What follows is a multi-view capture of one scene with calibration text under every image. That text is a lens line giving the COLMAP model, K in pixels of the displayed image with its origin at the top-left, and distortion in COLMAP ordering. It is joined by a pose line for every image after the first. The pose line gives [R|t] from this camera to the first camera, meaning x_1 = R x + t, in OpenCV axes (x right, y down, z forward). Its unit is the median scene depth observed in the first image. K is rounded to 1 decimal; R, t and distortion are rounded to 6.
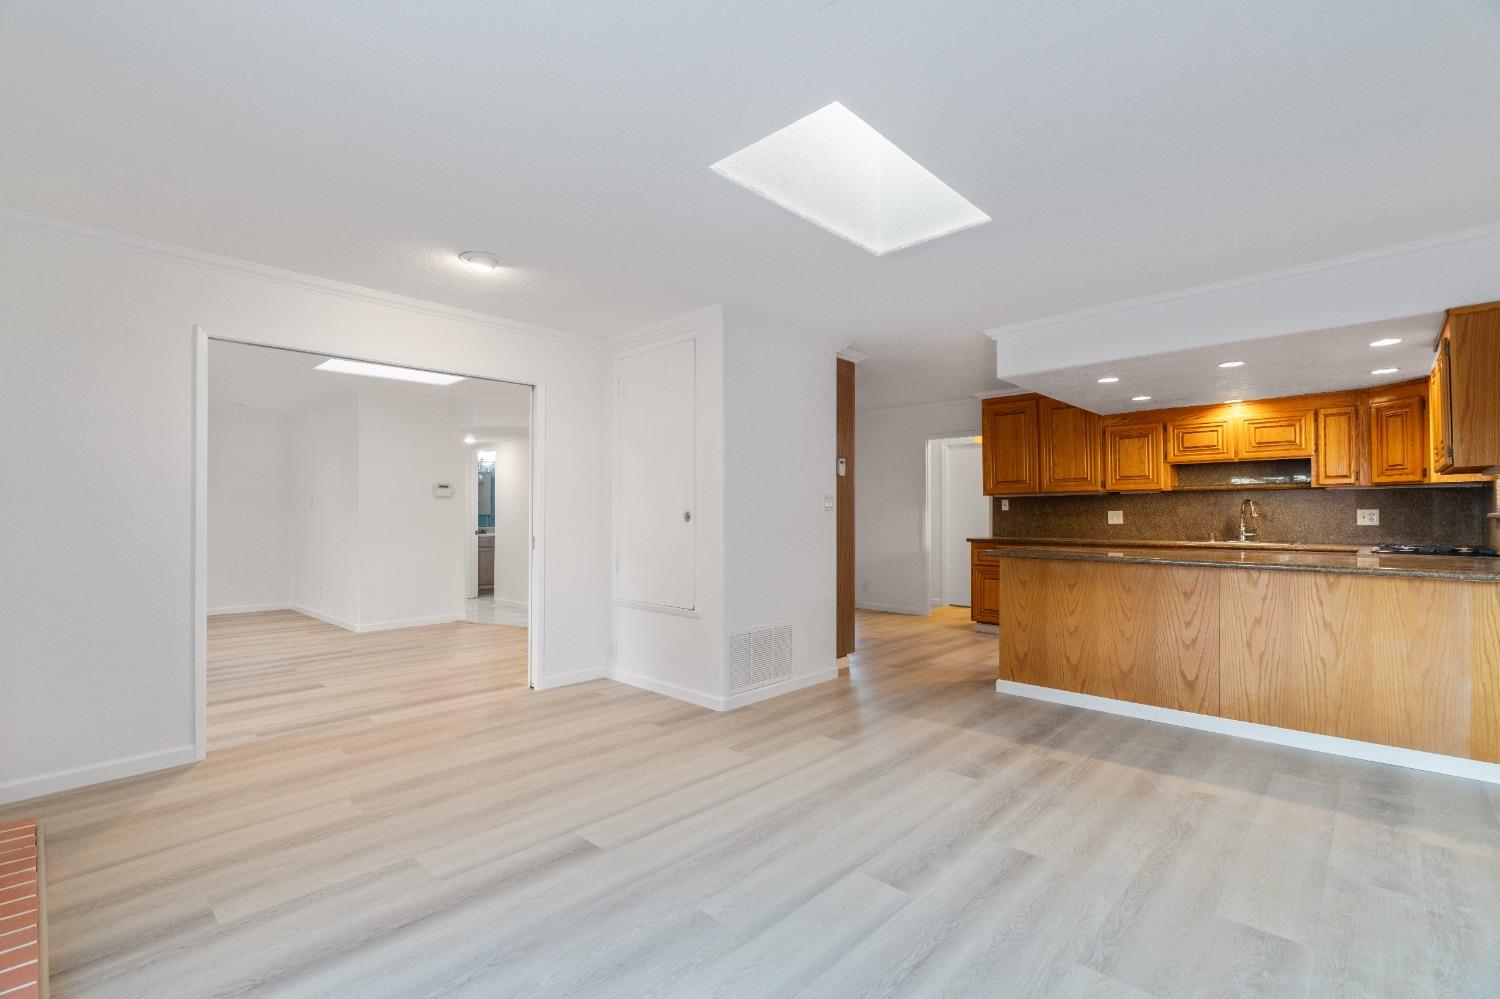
lens RADIAL K [[681.6, 0, 749.5], [0, 681.6, 510.5], [0, 0, 1]] dist [-0.002841, 0.000555]
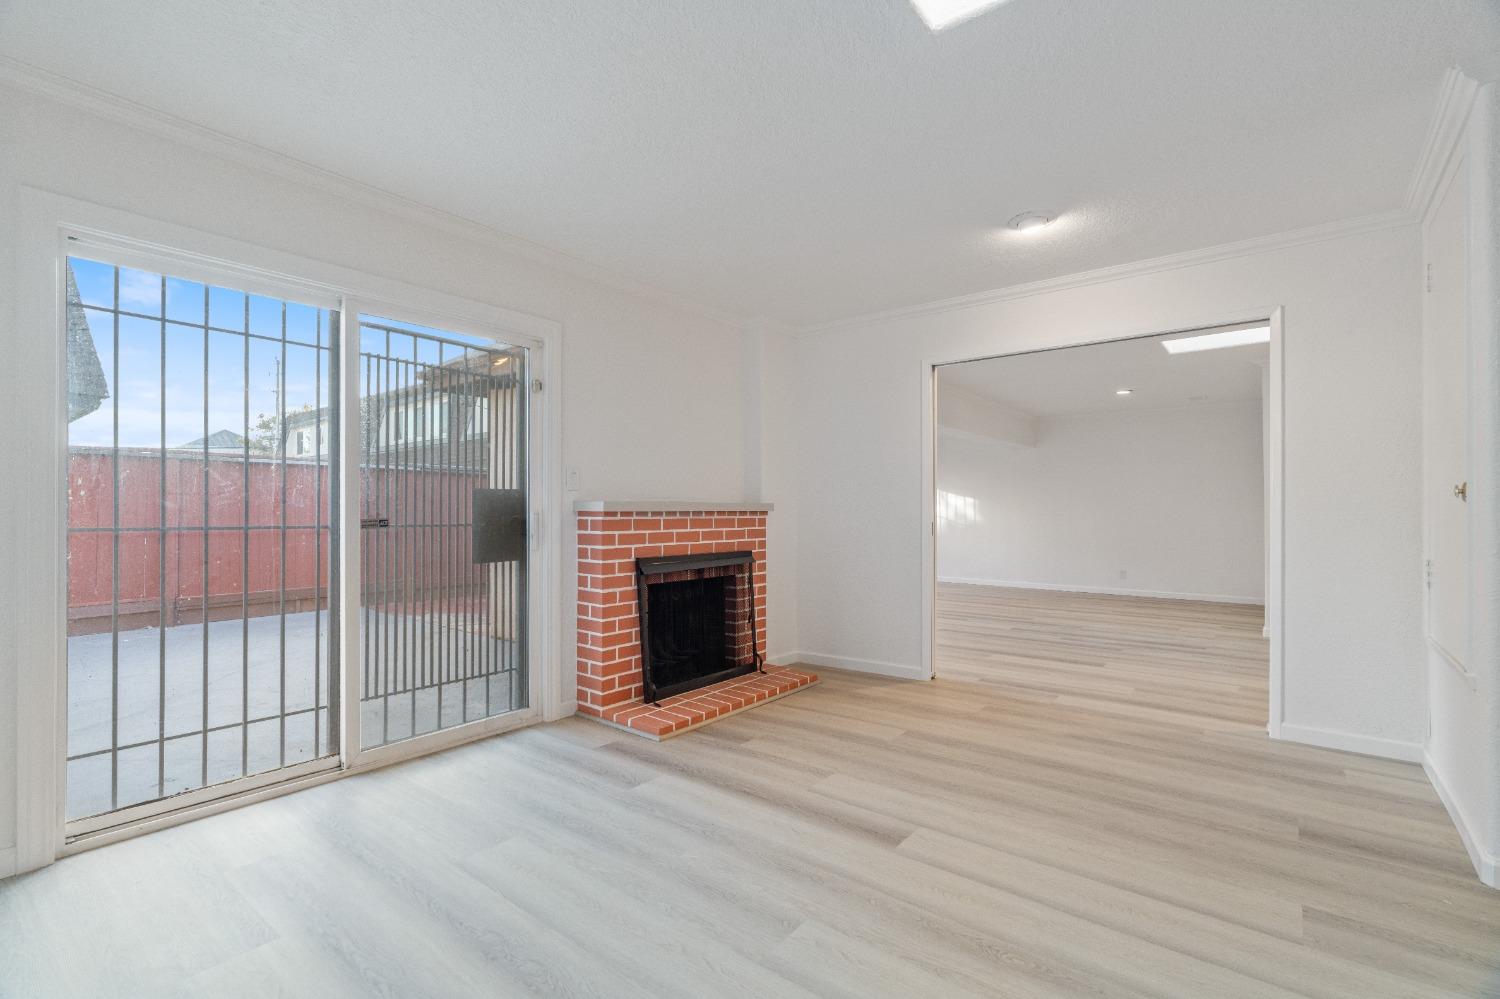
lens RADIAL K [[681.6, 0, 749.5], [0, 681.6, 510.5], [0, 0, 1]] dist [-0.002841, 0.000555]
pose [[0.077356, -0.001146, -0.997003, 0.331683], [0.004718, 0.999989, -0.000784, 0.017972], [0.996992, -0.004644, 0.077360, 0.350271]]
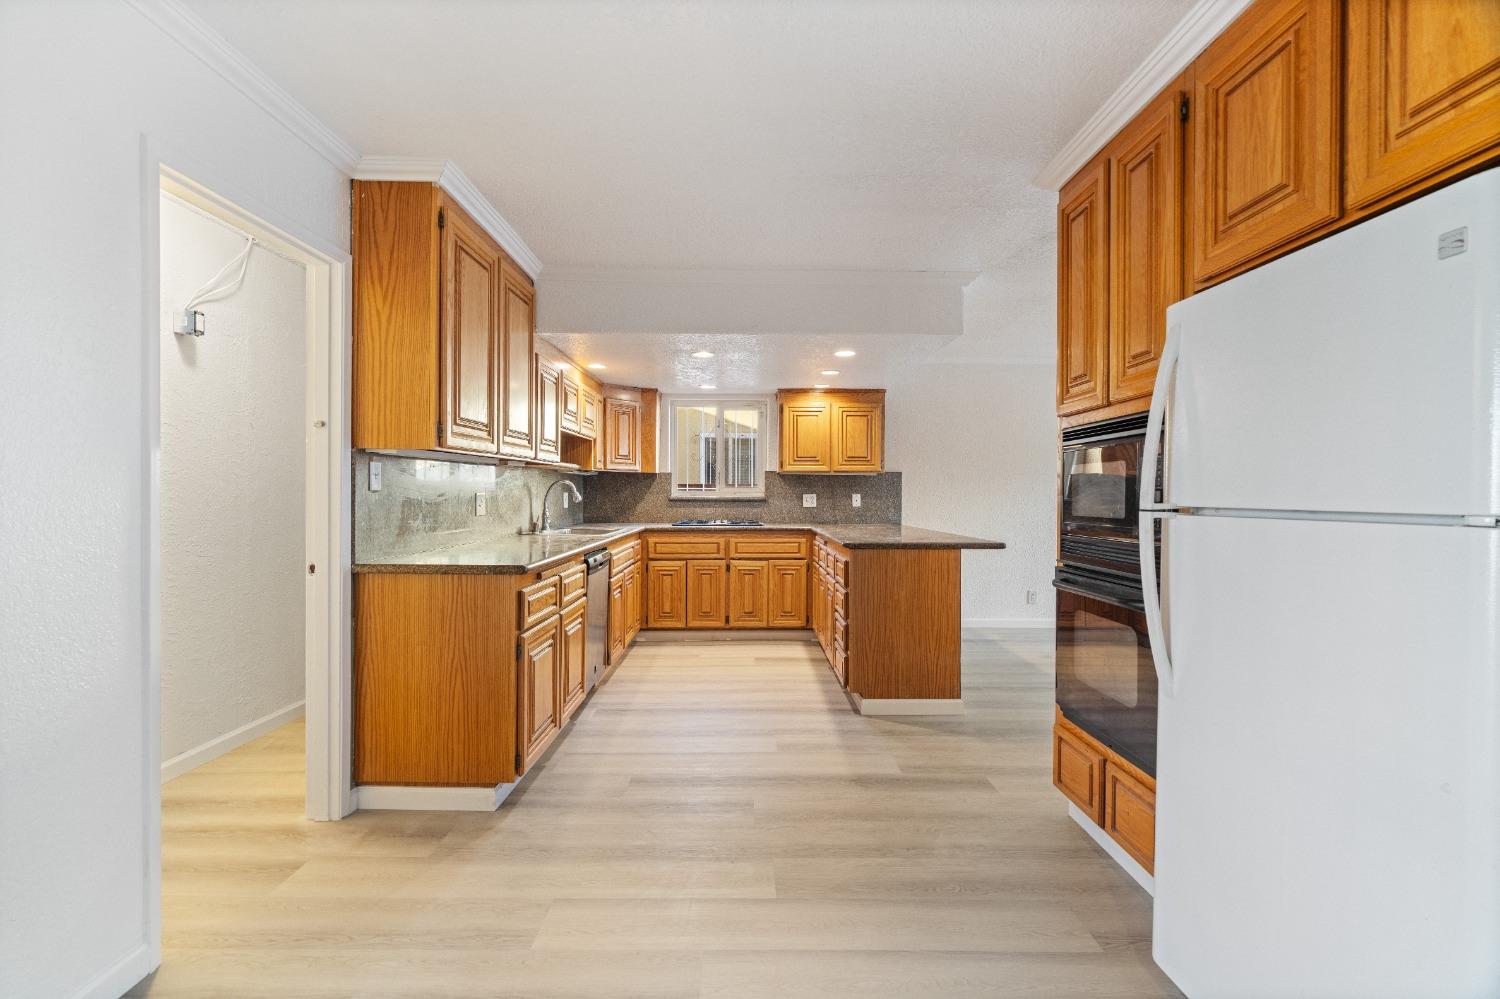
lens RADIAL K [[675.7, 0, 750.0], [0, 675.7, 499.5], [0, 0, 1]] dist [-0.003434, -0.000078]
pose [[-0.686879, -0.007473, 0.726734, -0.047262], [-0.006698, 0.999970, 0.003952, 0.003443], [-0.726741, -0.002153, -0.686908, 1.591811]]
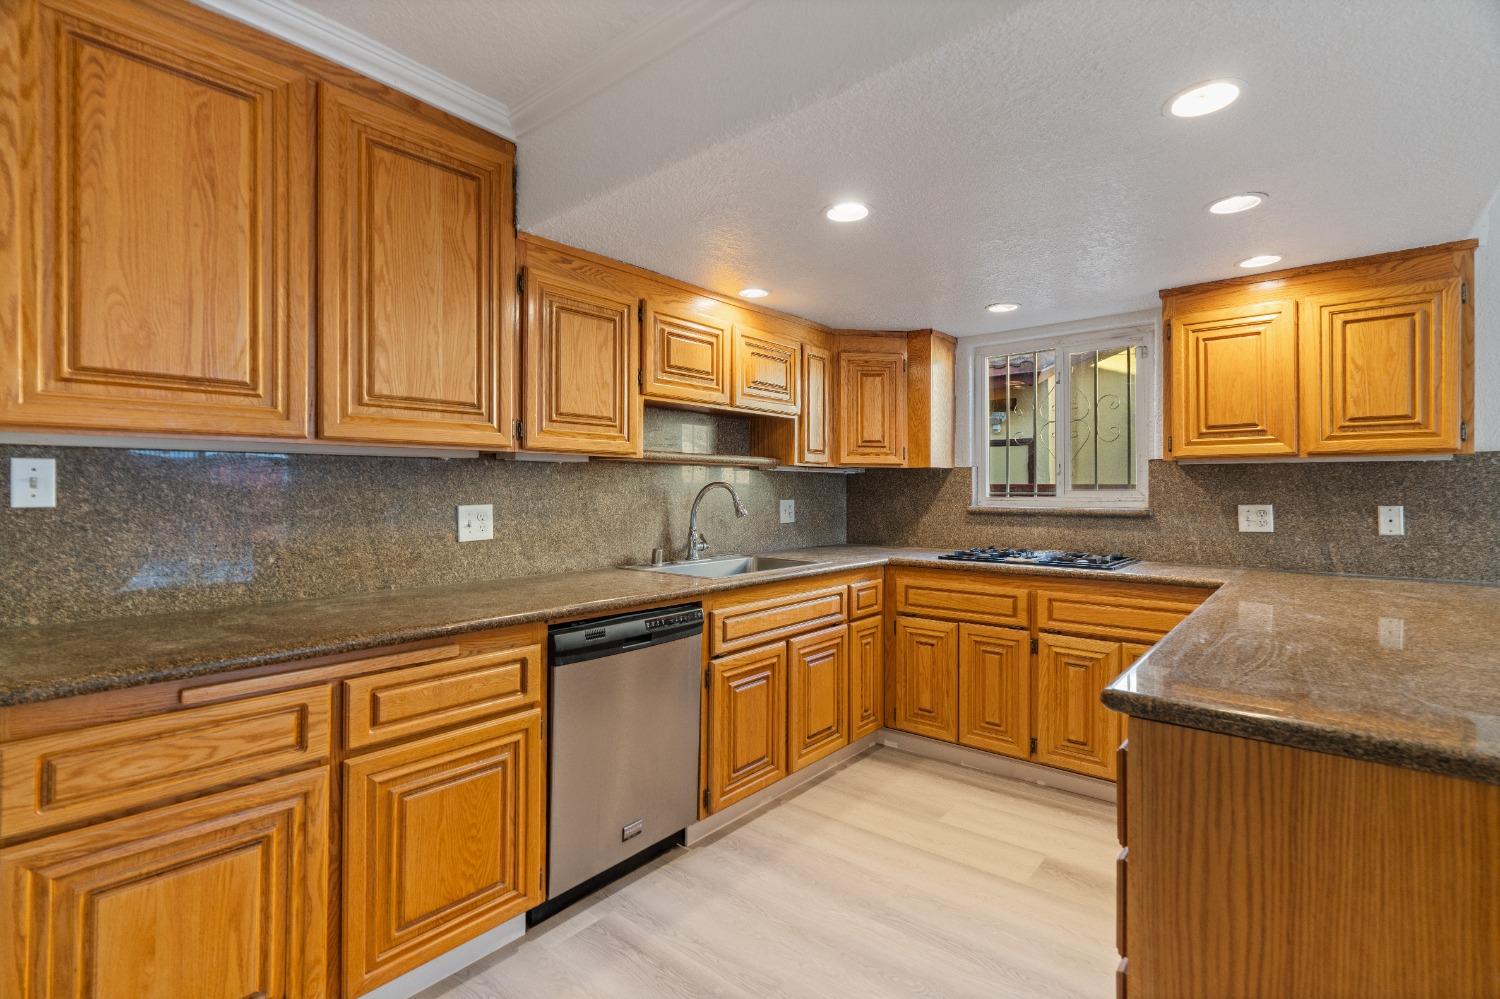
lens RADIAL K [[685.9, 0, 759.8], [0, 685.9, 487.3], [0, 0, 1]] dist [0.000669, 0.000574]
pose [[-0.056552, 0.007622, 0.998371, 0.207302], [-0.007568, 0.999939, -0.008062, -0.009244], [-0.998371, -0.008011, -0.056491, 1.128304]]
